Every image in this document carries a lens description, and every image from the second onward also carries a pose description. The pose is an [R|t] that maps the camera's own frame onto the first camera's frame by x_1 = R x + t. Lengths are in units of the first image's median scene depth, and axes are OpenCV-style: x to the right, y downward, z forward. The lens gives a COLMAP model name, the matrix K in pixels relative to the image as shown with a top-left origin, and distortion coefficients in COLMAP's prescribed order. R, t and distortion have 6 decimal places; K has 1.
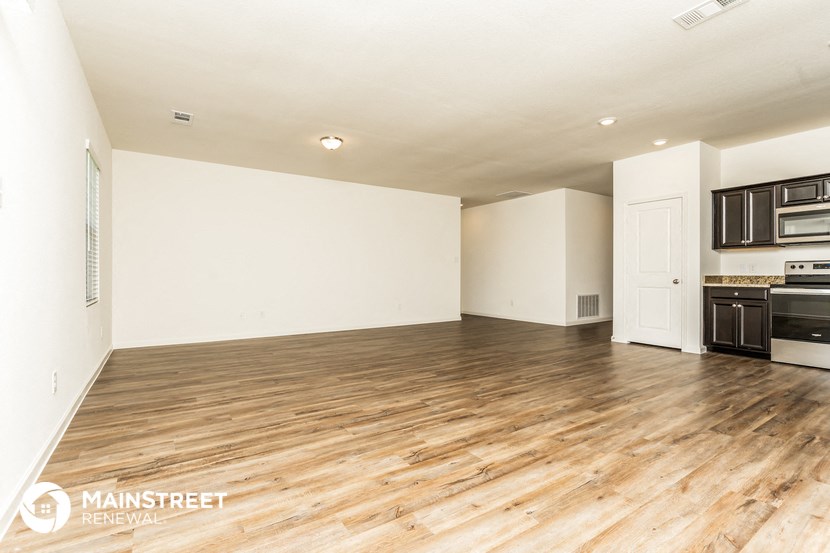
lens RADIAL K [[385.2, 0, 410.1], [0, 385.2, 273.1], [0, 0, 1]] dist [0.000756, 0.000187]
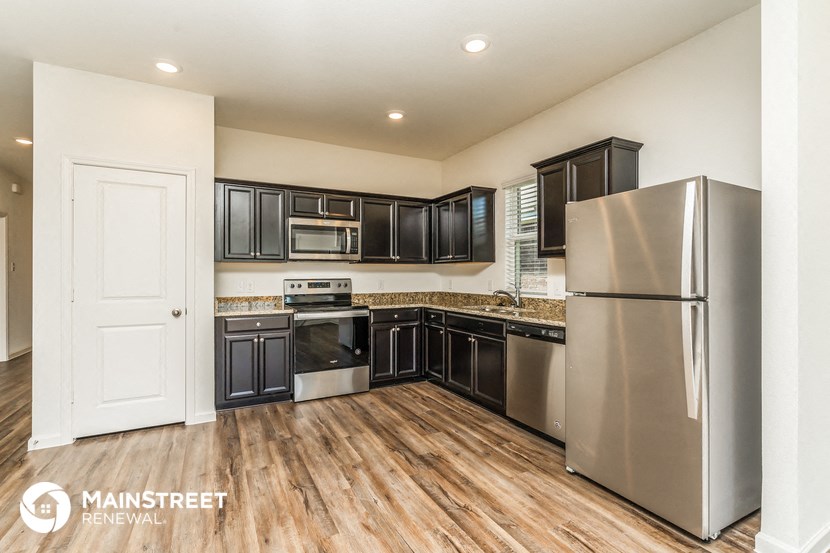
lens RADIAL K [[385.2, 0, 410.1], [0, 385.2, 273.1], [0, 0, 1]] dist [0.000756, 0.000187]
pose [[0.087470, 0.000758, 0.996167, 0.135789], [-0.000911, 0.999999, -0.000681, -0.045518], [-0.996167, -0.000848, 0.087471, 0.658763]]
